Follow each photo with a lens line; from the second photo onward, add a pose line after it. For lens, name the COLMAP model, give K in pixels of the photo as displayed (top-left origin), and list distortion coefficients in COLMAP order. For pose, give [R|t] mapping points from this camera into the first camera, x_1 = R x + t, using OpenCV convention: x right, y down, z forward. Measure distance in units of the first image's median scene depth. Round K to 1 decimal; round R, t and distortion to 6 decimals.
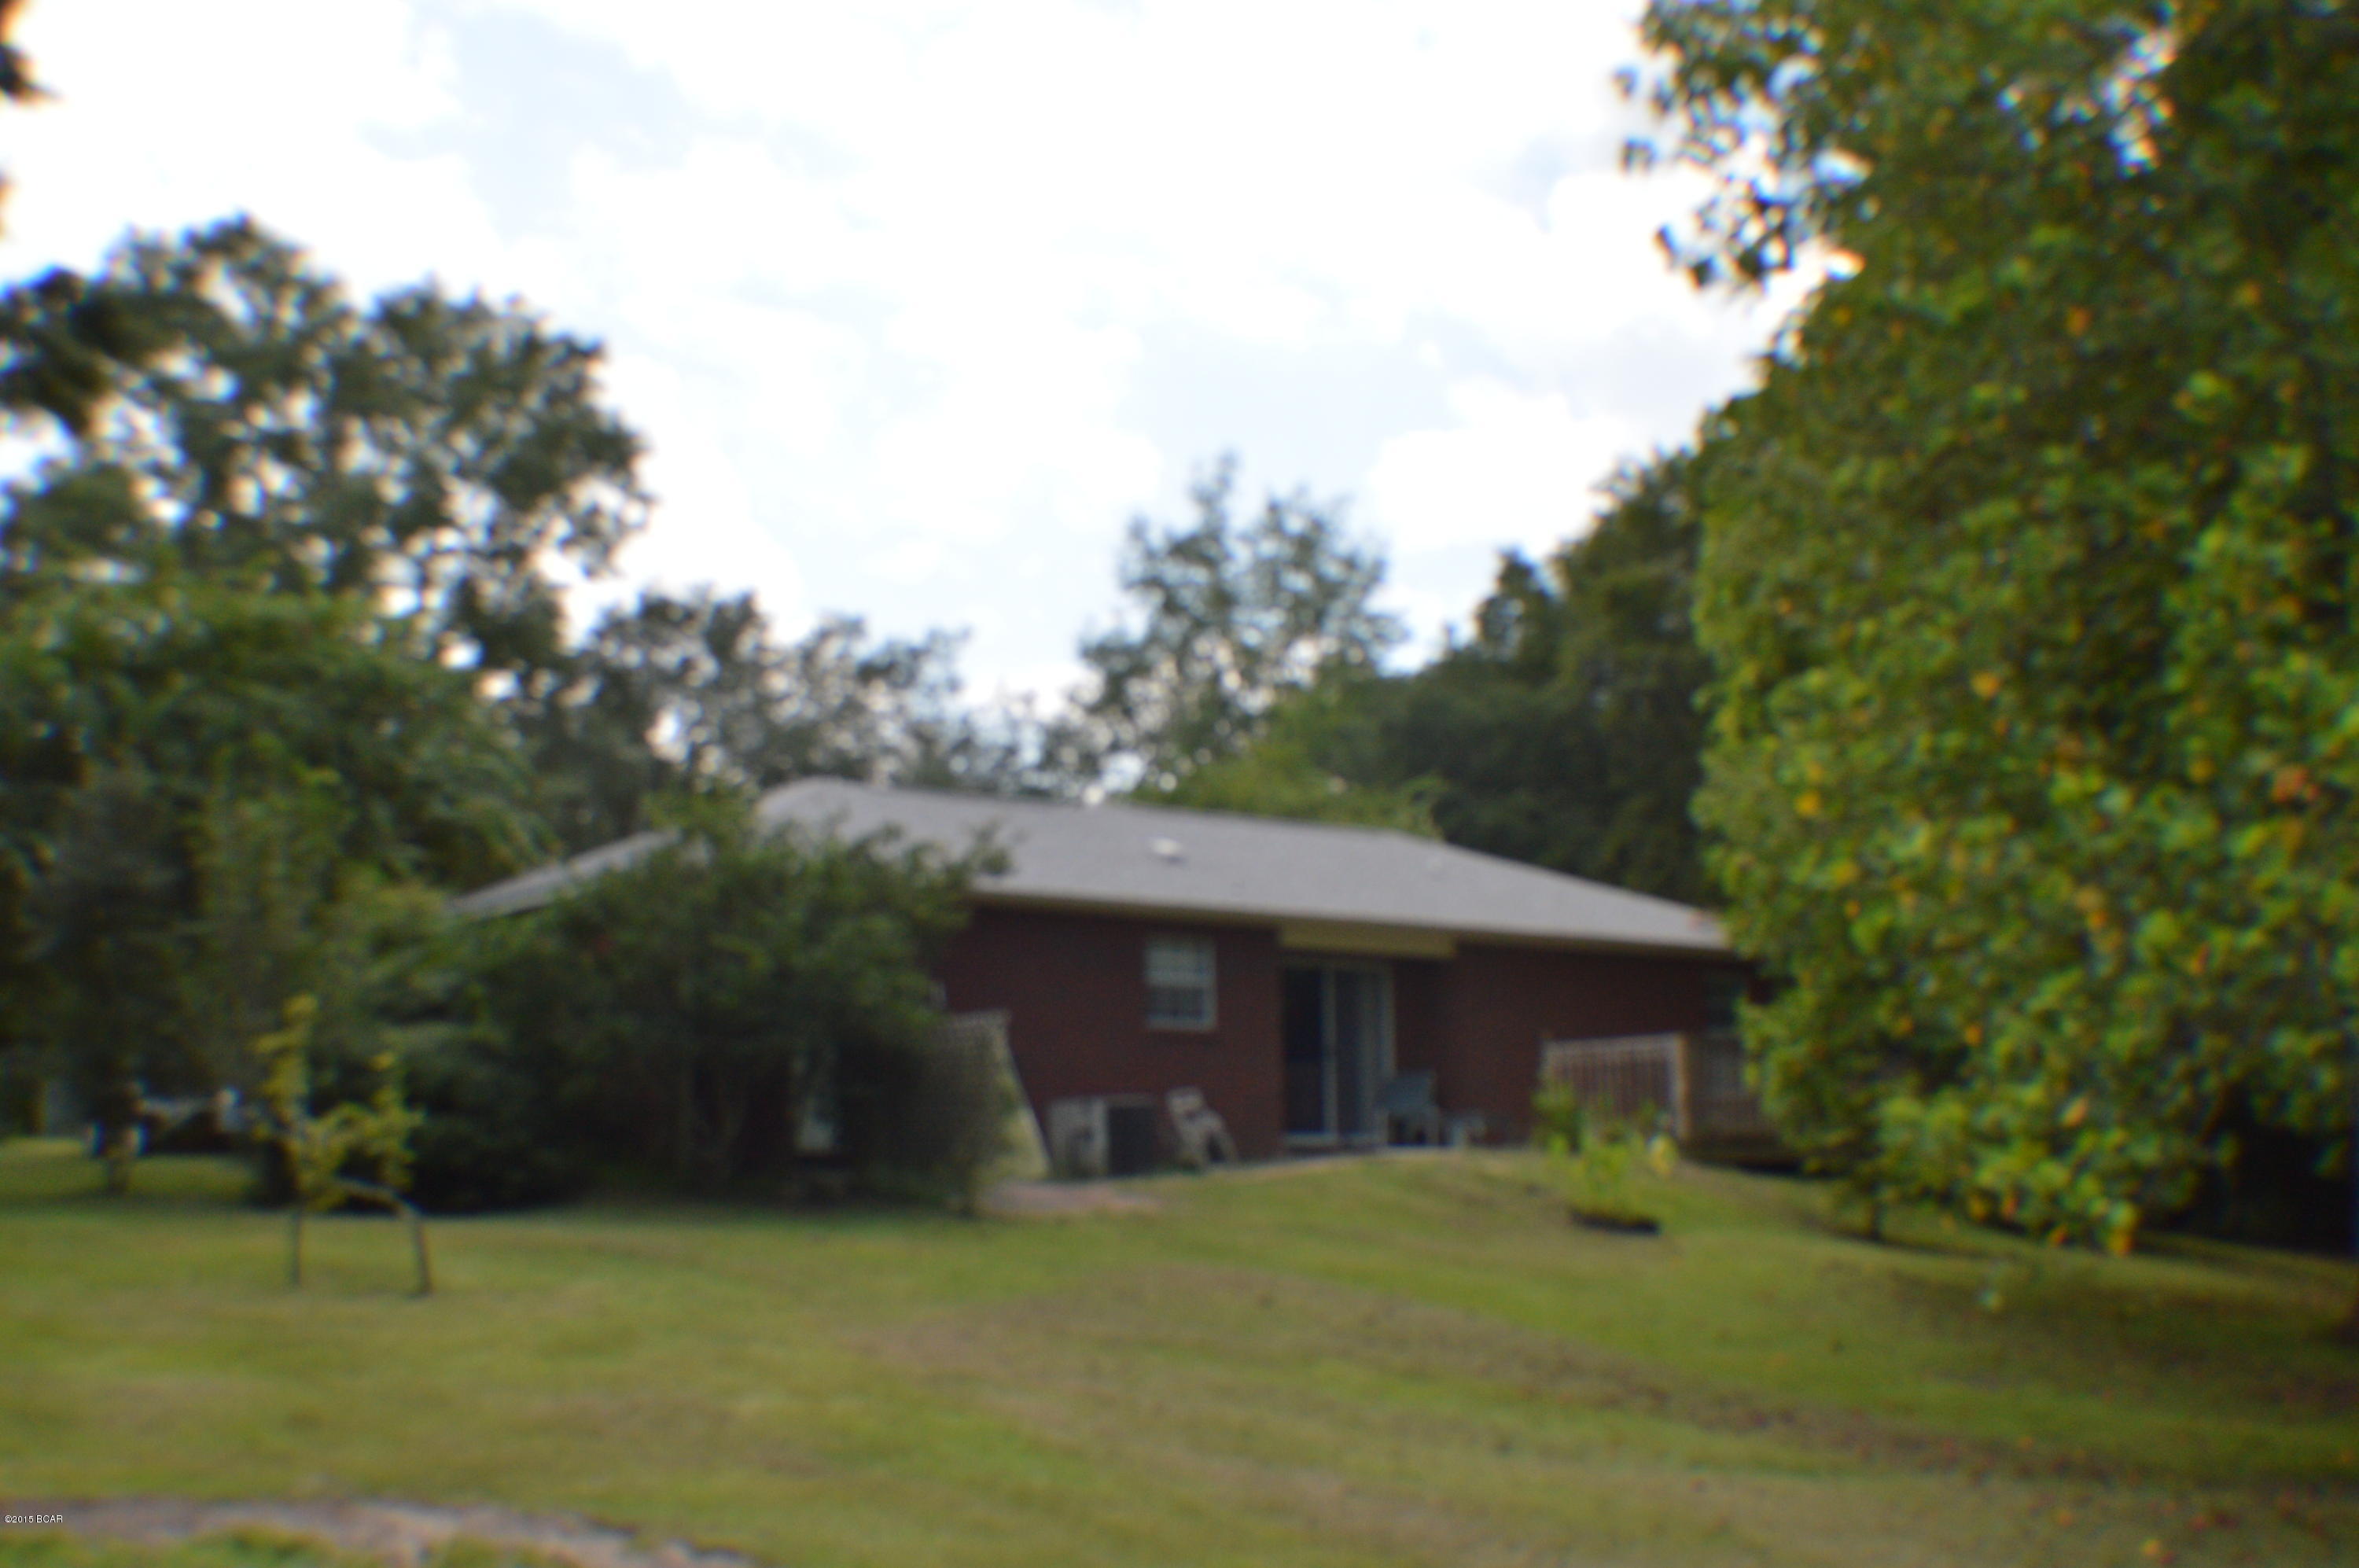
lens RADIAL K [[3072.7, 0, 1179.5], [0, 3072.7, 784.0], [0, 0, 1]] dist [0.013872, 0.005260]
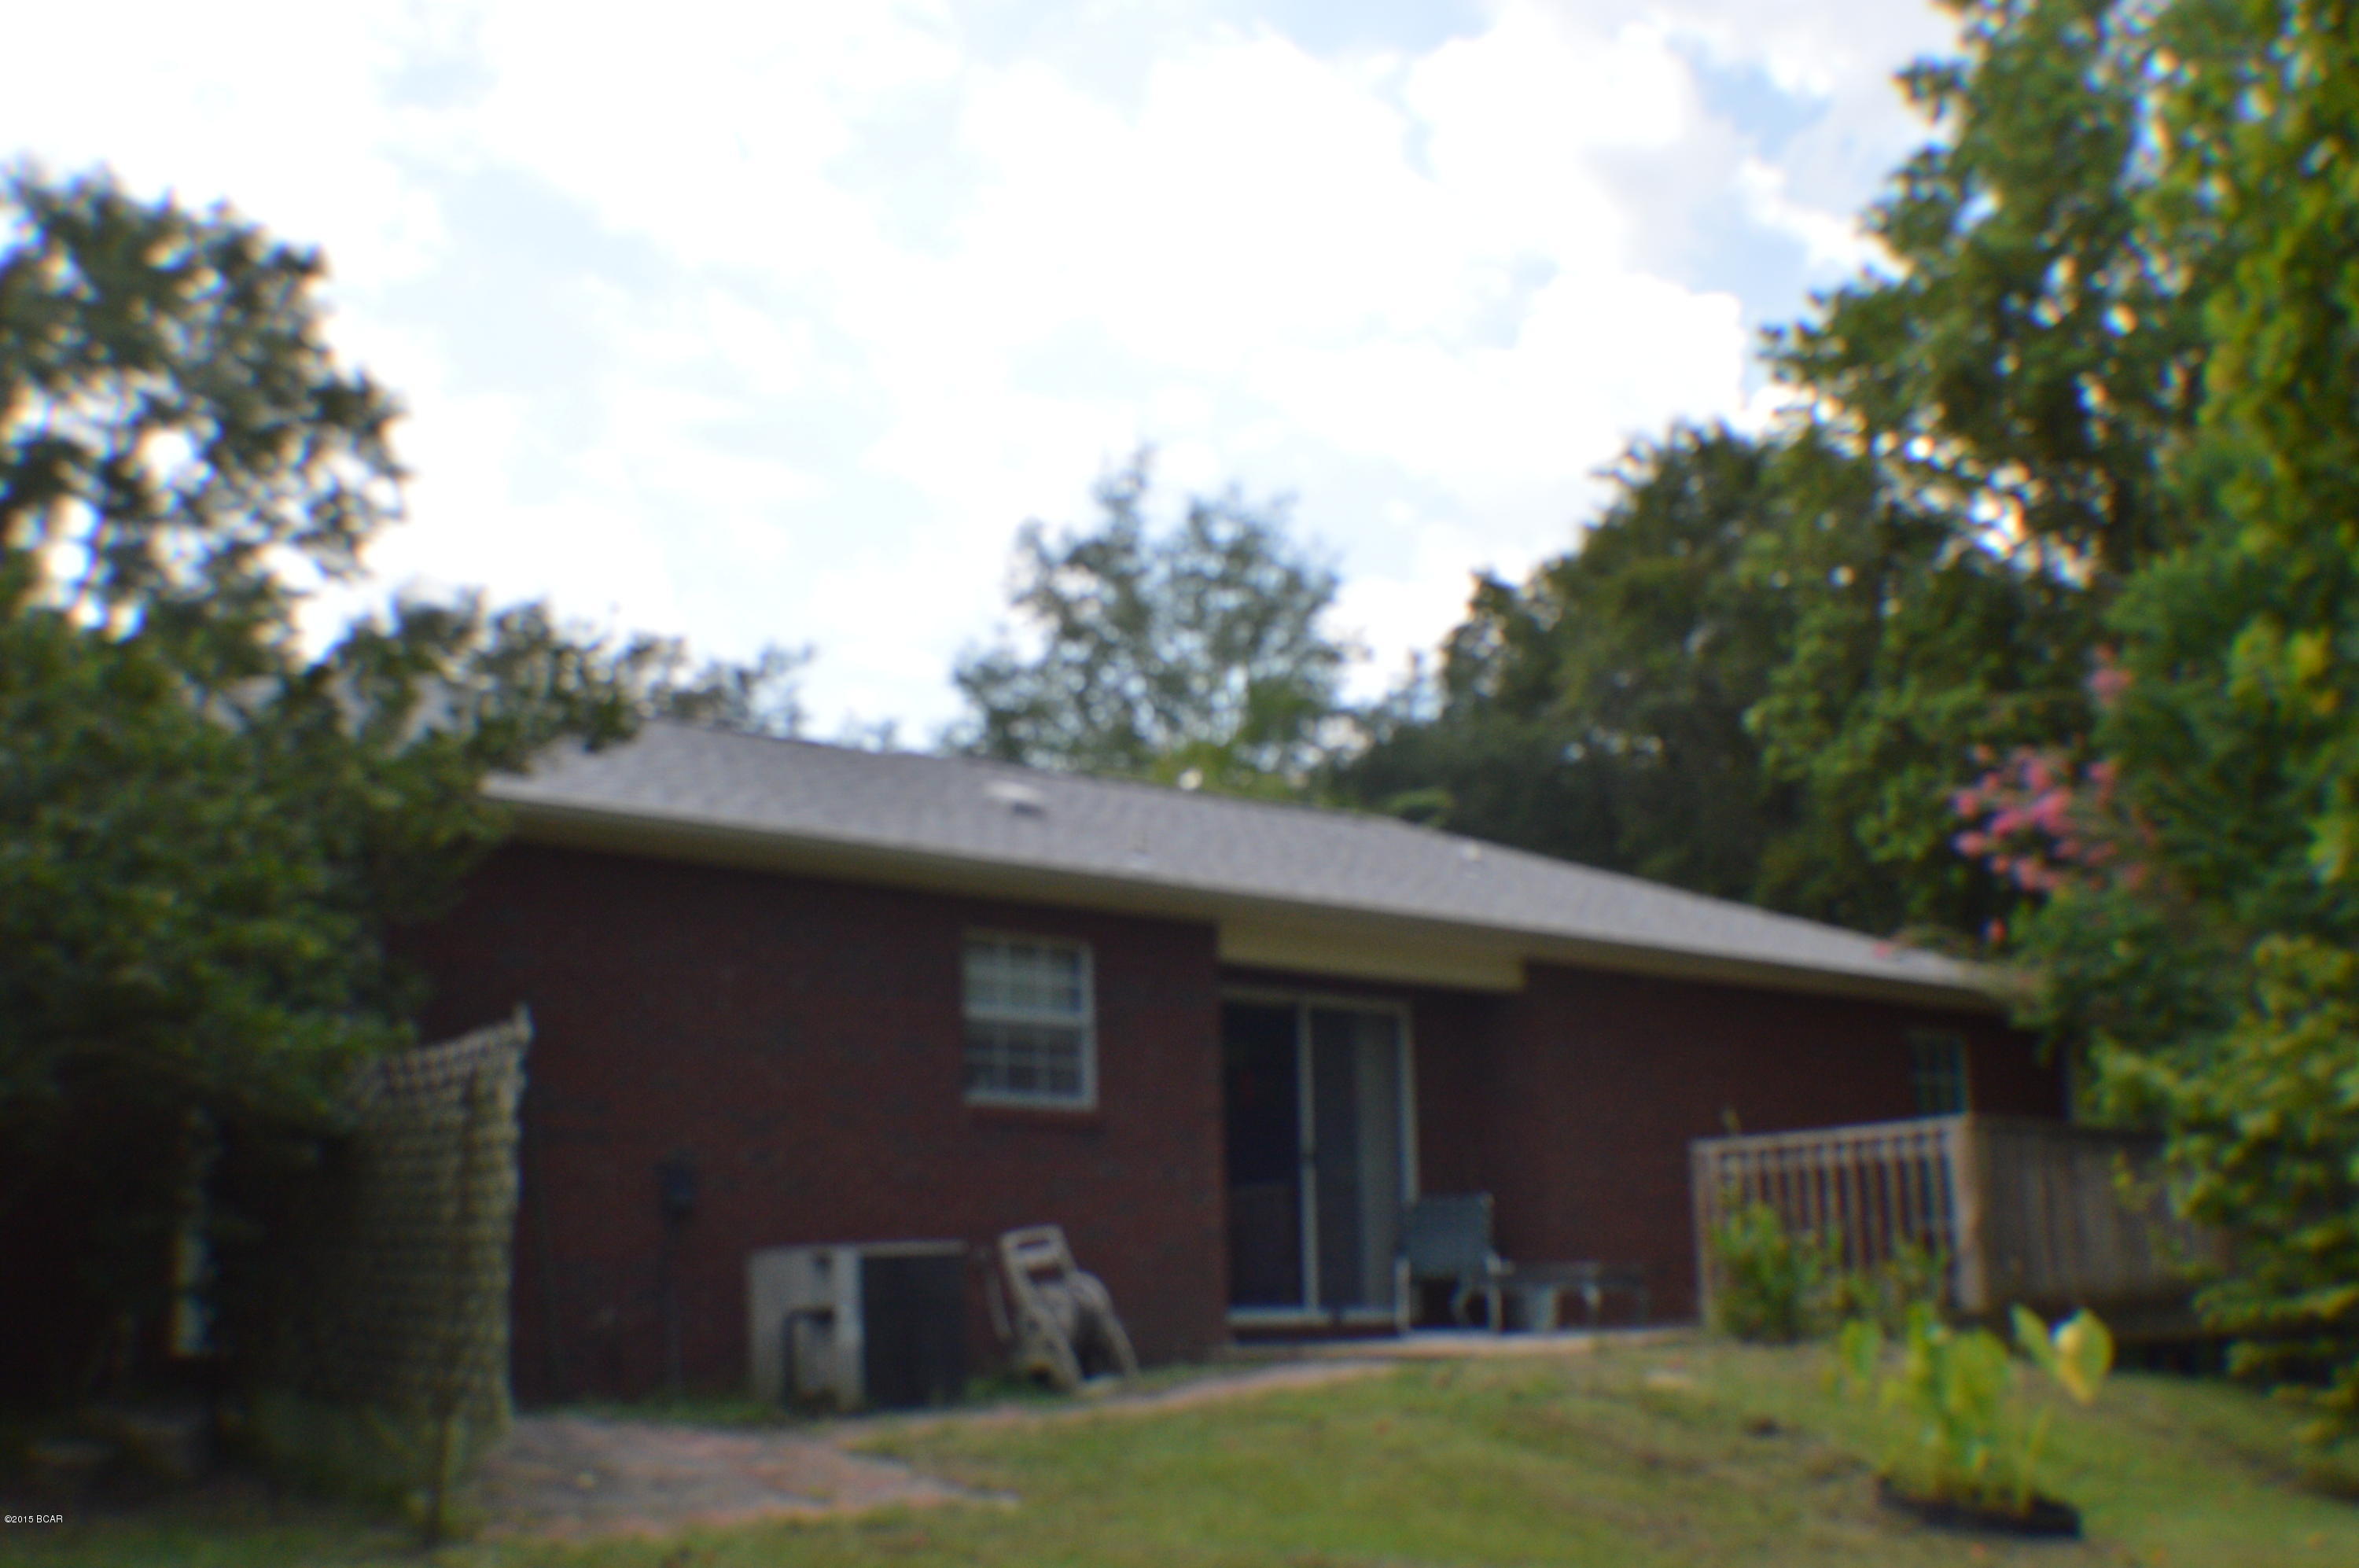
lens RADIAL K [[2981.4, 0, 1179.5], [0, 2981.4, 784.0], [0, 0, 1]] dist [-0.119563, 0.042998]
pose [[0.999680, -0.002431, 0.025191, 0.006363], [0.003719, 0.998681, -0.051210, 0.024643], [-0.025033, 0.051287, 0.998370, 0.240301]]
